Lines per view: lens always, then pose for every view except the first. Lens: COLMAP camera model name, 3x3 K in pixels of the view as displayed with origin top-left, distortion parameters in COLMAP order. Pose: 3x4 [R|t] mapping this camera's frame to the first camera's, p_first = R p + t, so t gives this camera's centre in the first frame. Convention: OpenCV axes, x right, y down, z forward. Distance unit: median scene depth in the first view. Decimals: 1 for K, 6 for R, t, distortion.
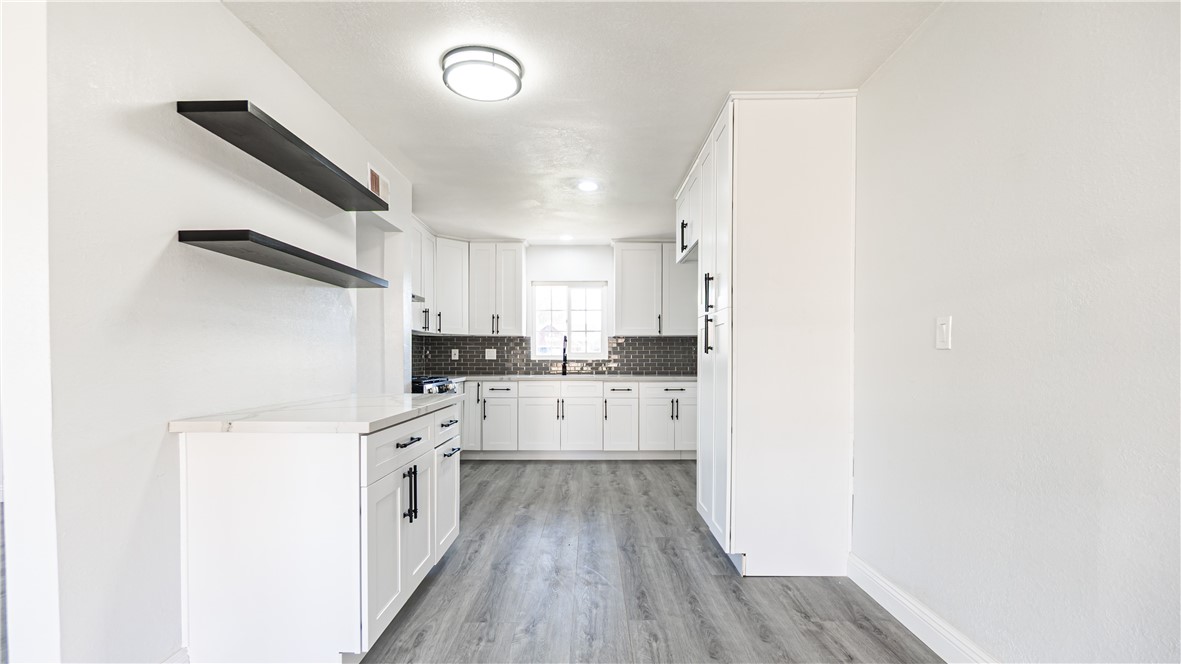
lens RADIAL K [[516.0, 0, 584.6], [0, 516.0, 371.6], [0, 0, 1]] dist [-0.005394, 0.001789]
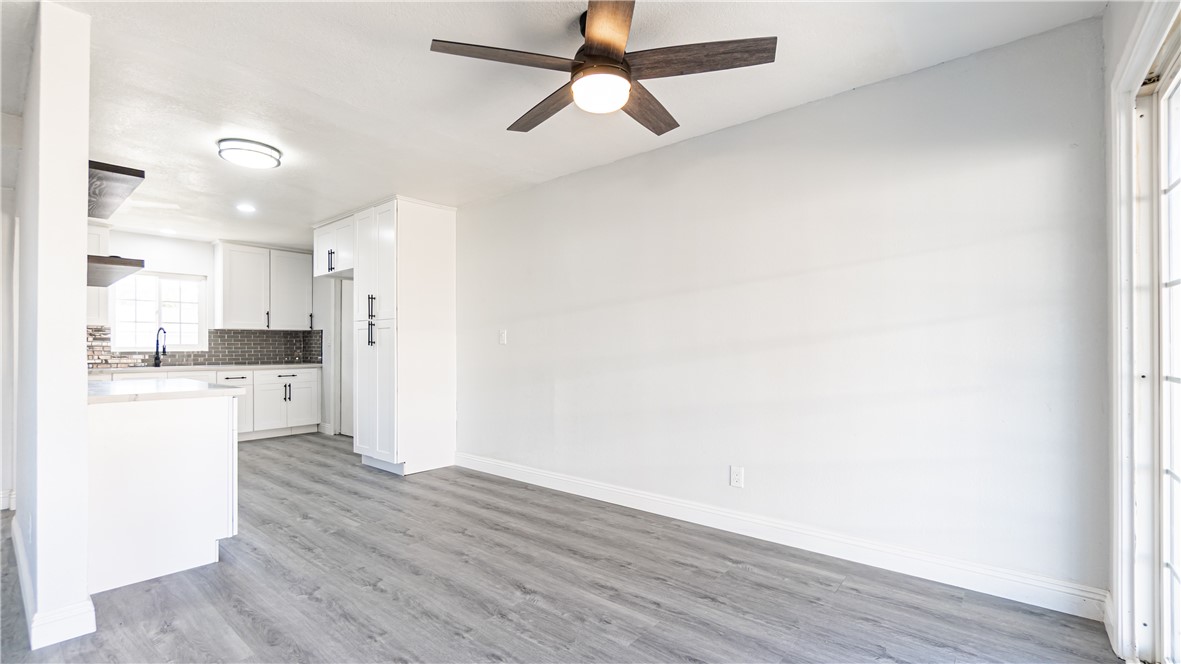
lens RADIAL K [[516.0, 0, 572.0], [0, 516.0, 345.8], [0, 0, 1]] dist [-0.005394, 0.001789]
pose [[0.644459, 0.000447, 0.764639, -0.306601], [0.025243, 0.999442, -0.021859, 0.008251], [-0.764222, 0.033389, 0.644088, -0.259522]]
